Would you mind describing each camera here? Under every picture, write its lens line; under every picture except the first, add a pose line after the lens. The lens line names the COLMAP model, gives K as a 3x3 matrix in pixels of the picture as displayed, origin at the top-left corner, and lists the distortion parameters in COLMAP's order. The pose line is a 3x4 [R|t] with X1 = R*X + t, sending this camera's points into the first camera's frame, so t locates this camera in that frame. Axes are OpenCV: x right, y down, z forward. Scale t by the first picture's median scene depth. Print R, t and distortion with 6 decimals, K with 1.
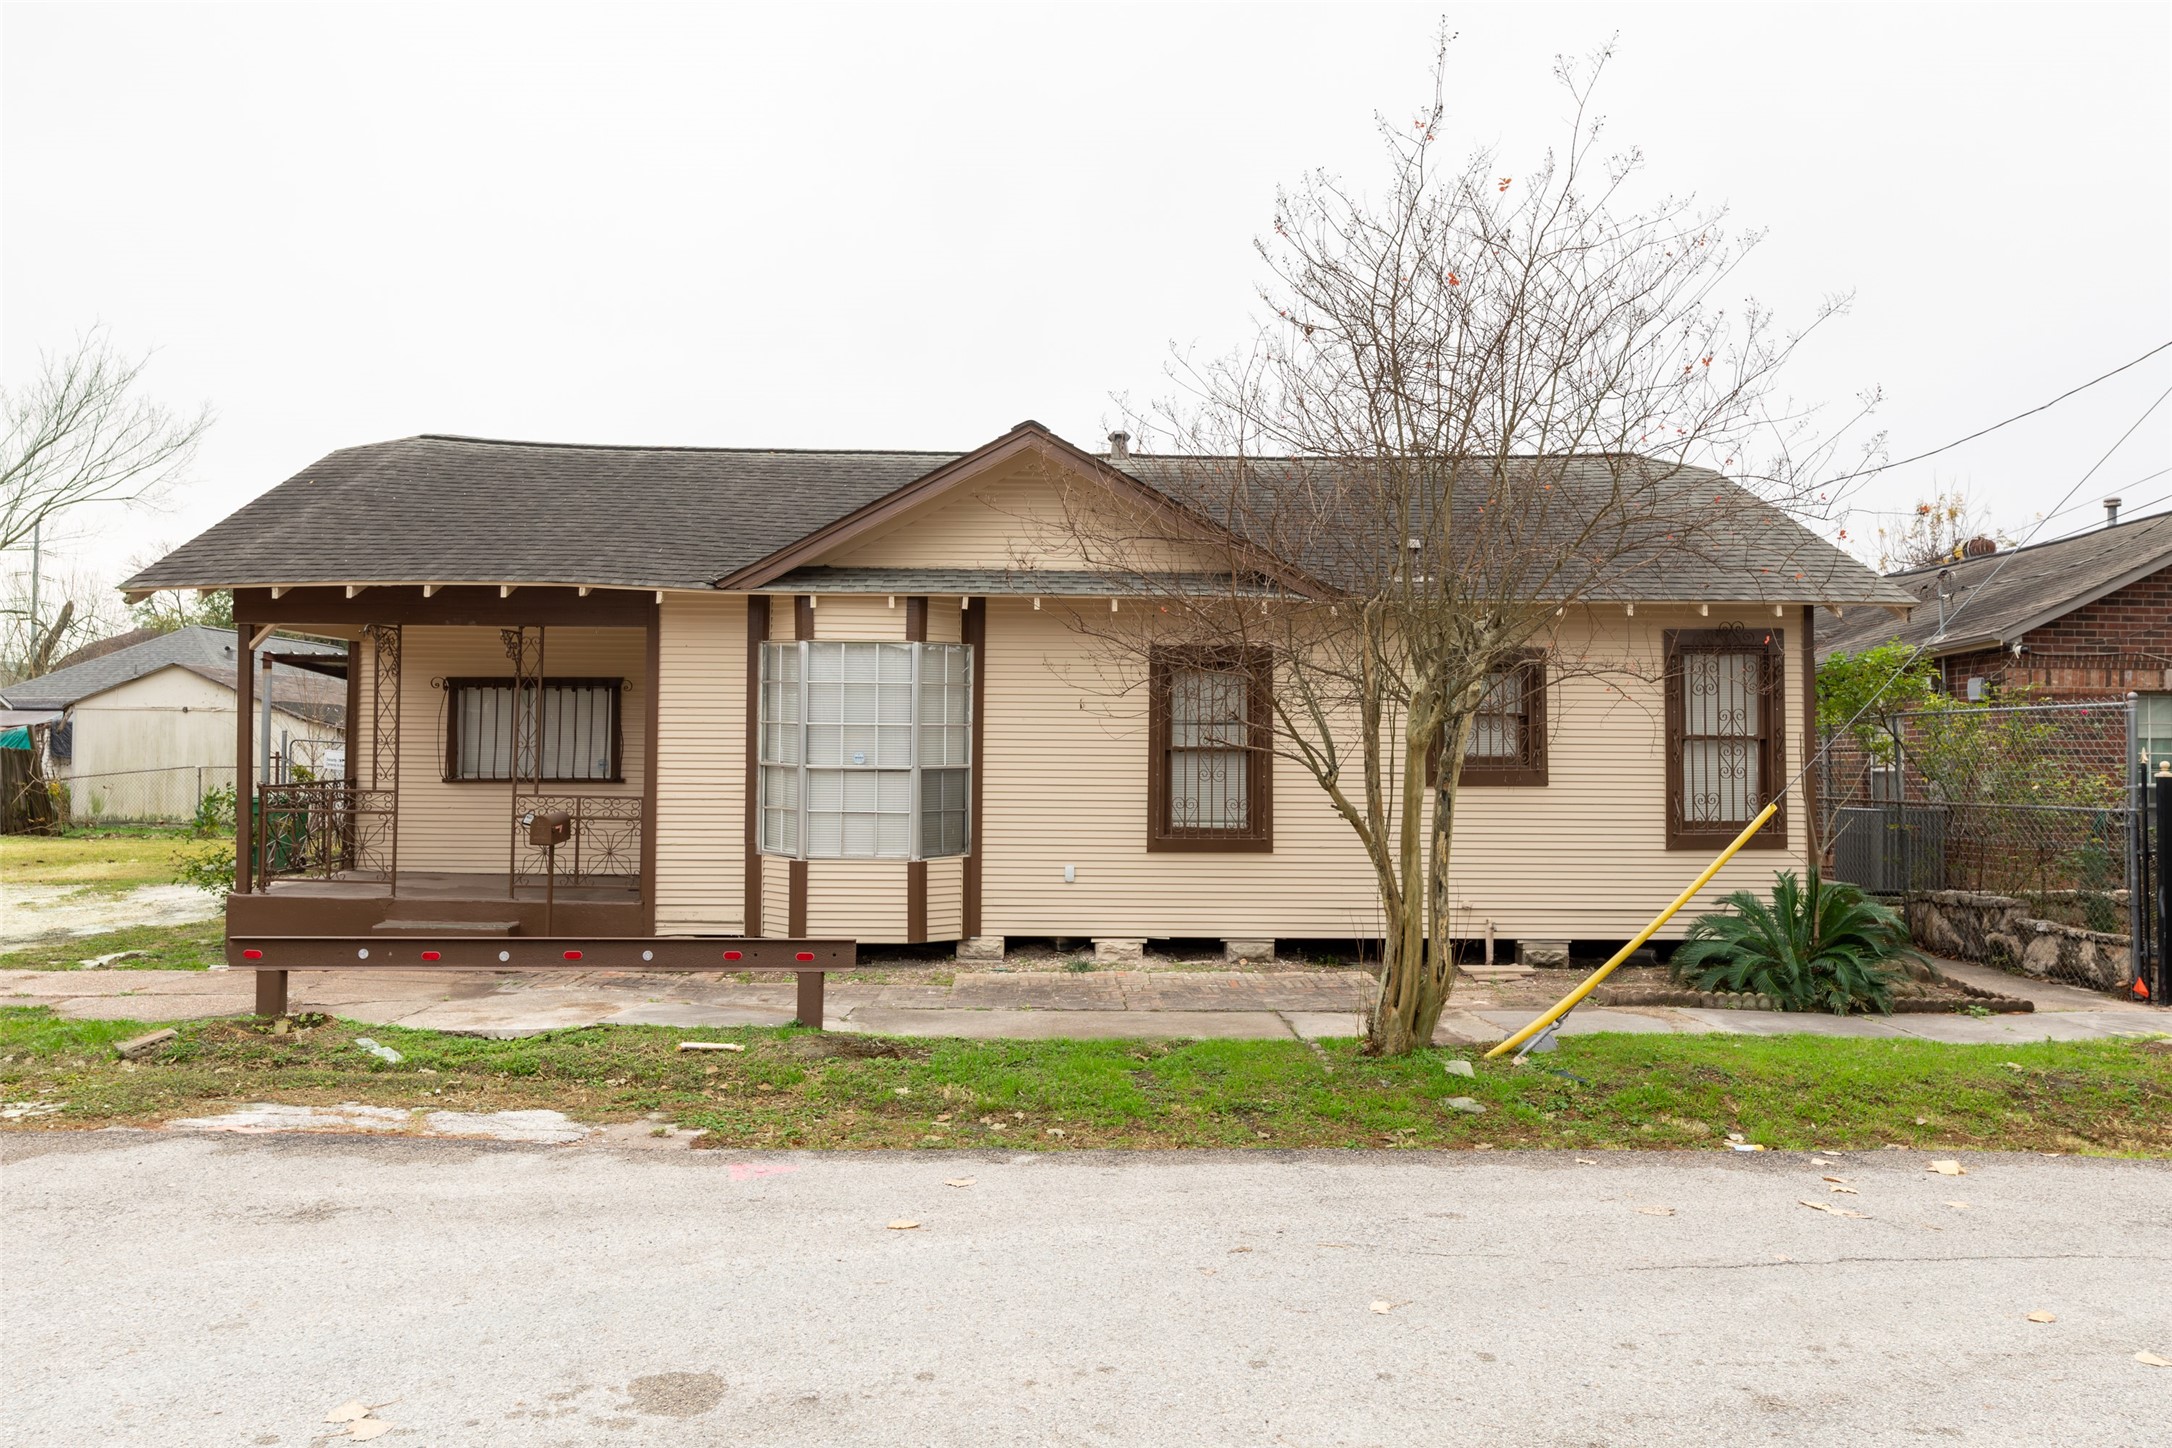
lens RADIAL K [[1480.4, 0, 1122.0], [0, 1480.4, 726.3], [0, 0, 1]] dist [0.000109, 0.000242]
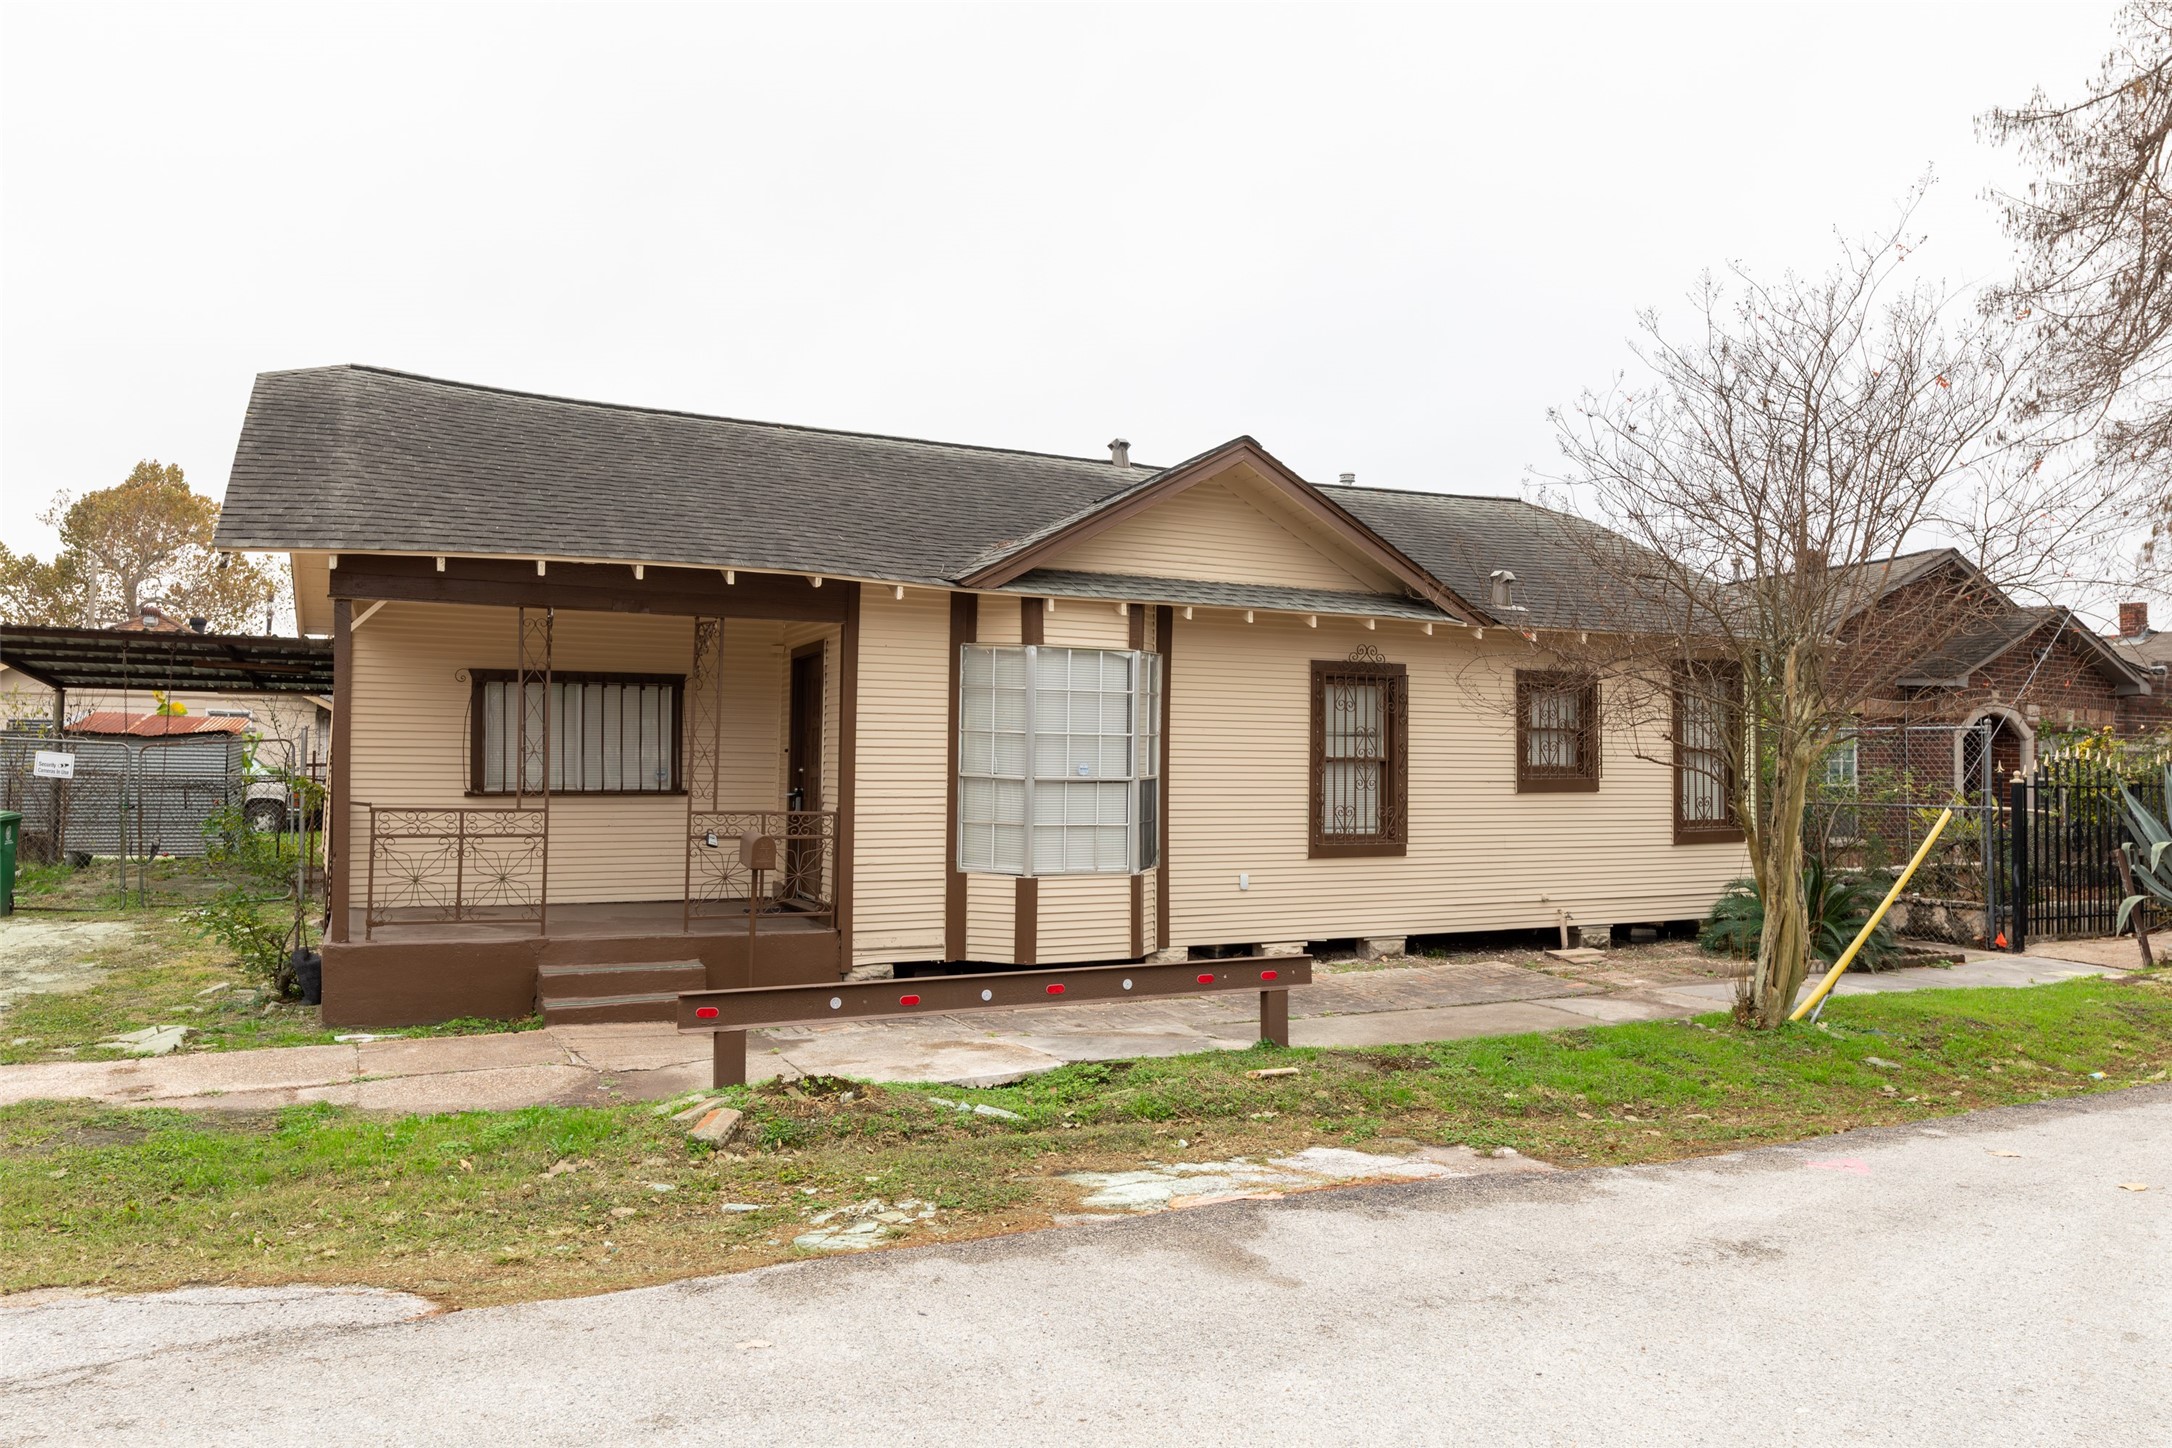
lens RADIAL K [[1480.4, 0, 1143.6], [0, 1480.4, 717.7], [0, 0, 1]] dist [0.000109, 0.000242]
pose [[0.903987, 0.013604, 0.427344, -0.539118], [-0.012689, 0.999907, -0.004989, -0.007415], [-0.427372, -0.000913, 0.904075, 0.109628]]
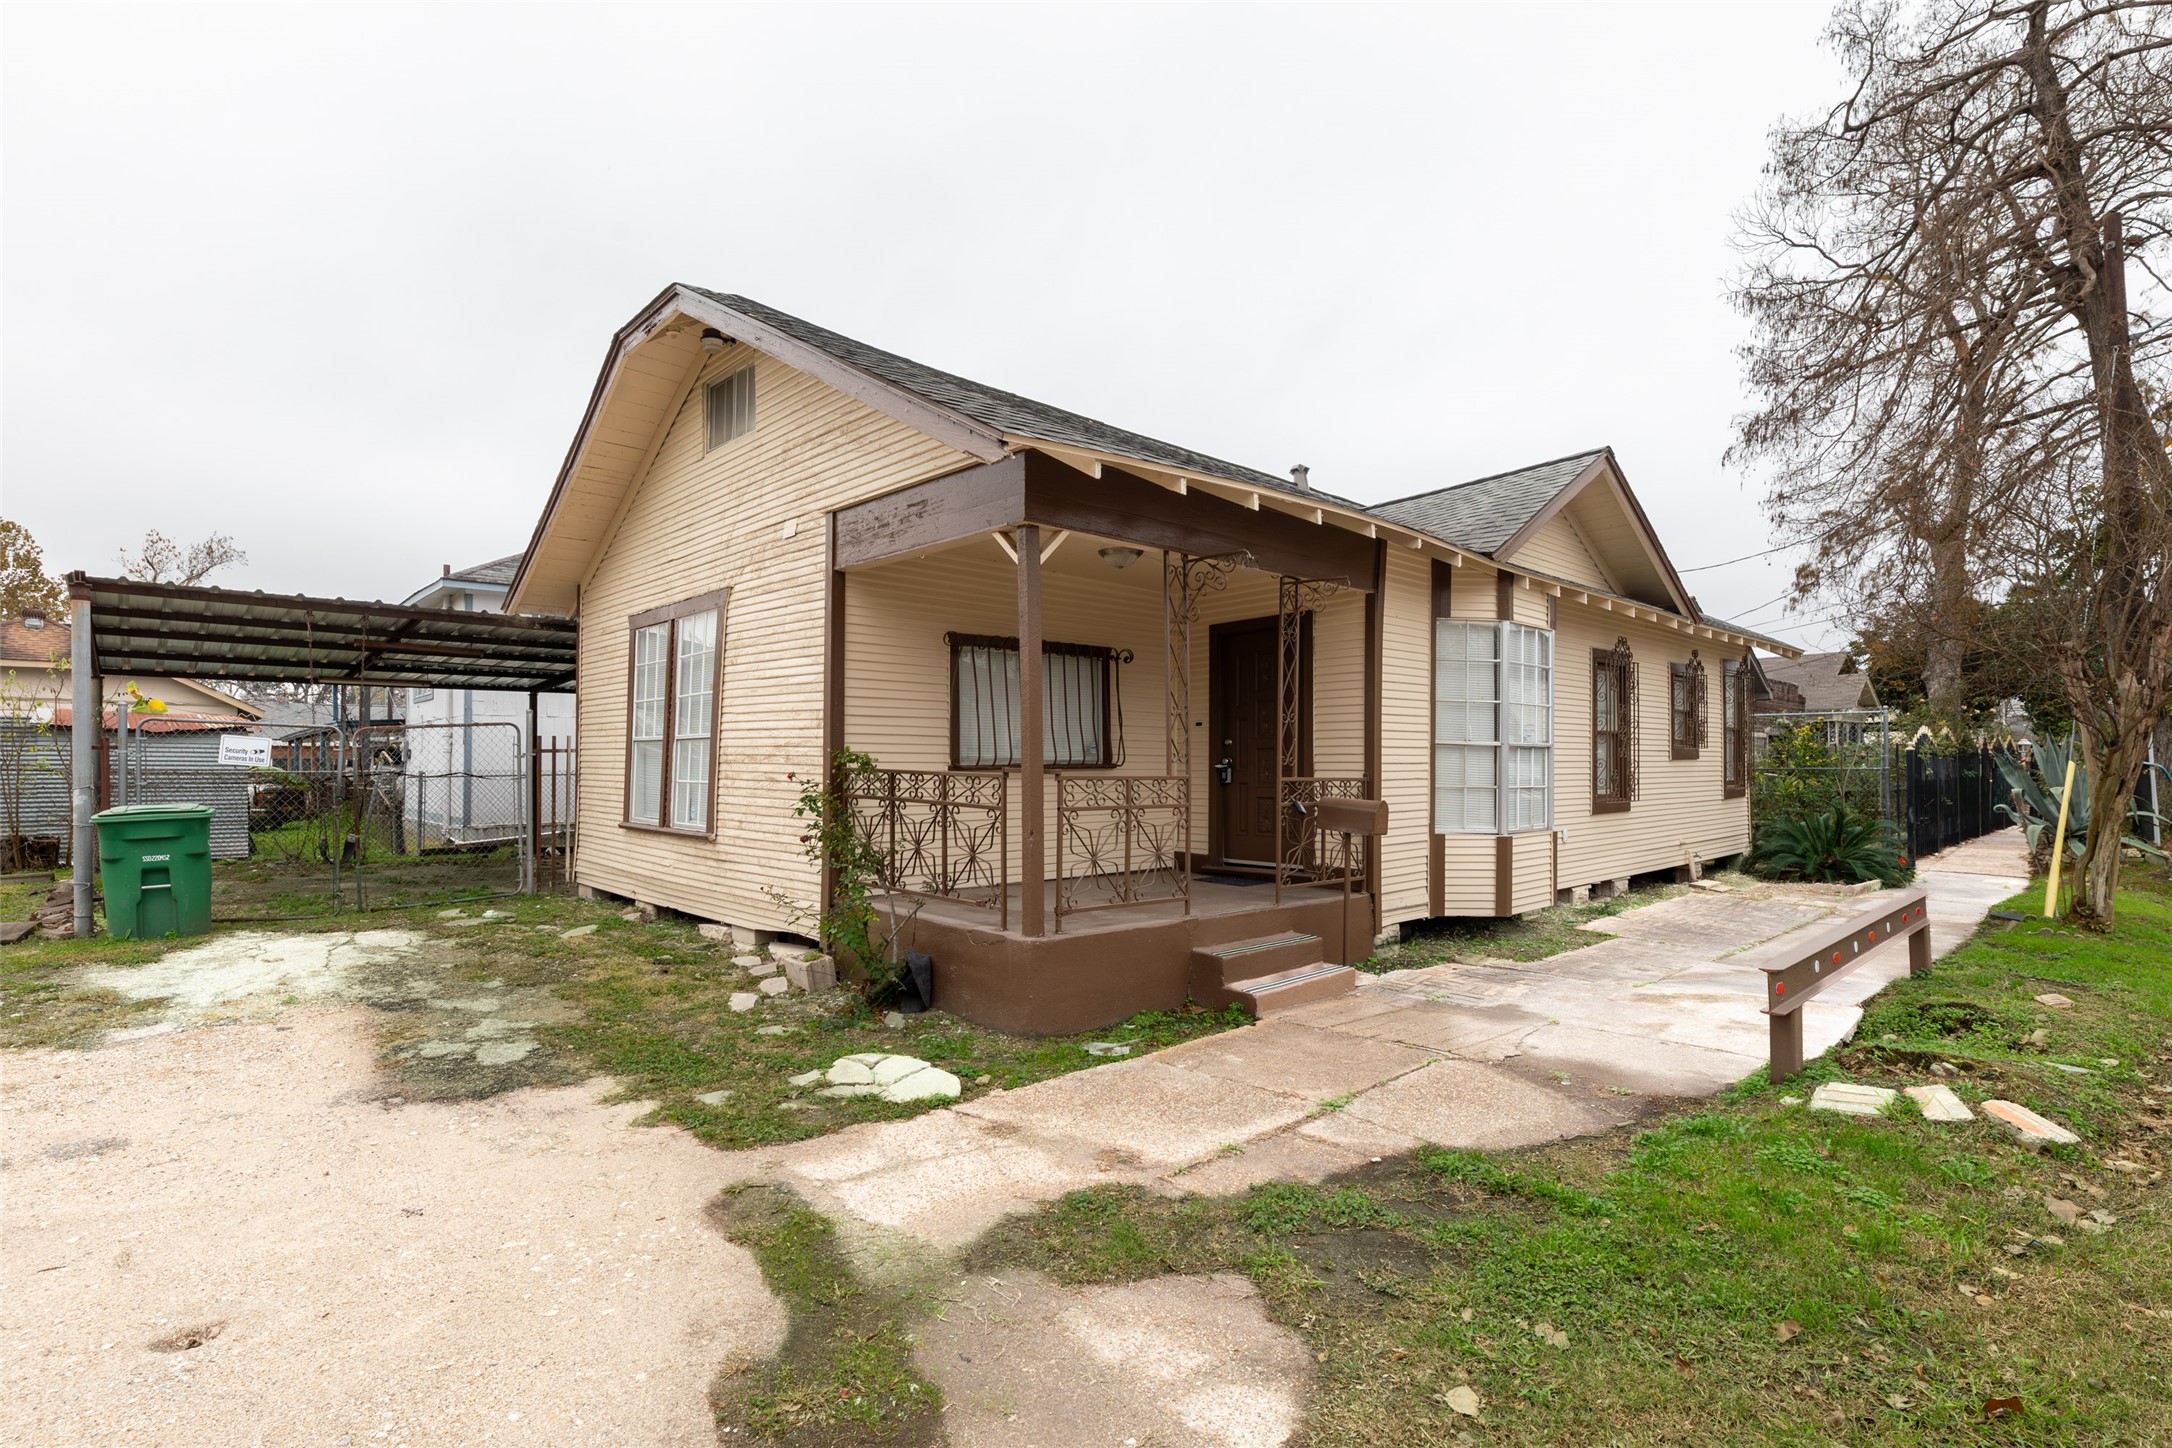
lens RADIAL K [[1042.8, 0, 1126.9], [0, 1042.8, 764.4], [0, 0, 1]] dist [0.002004, 0.000120]
pose [[0.729843, -0.010035, 0.683541, -0.871105], [-0.007661, 0.999709, 0.022857, 0.025766], [-0.683572, -0.021918, 0.729554, 0.633285]]
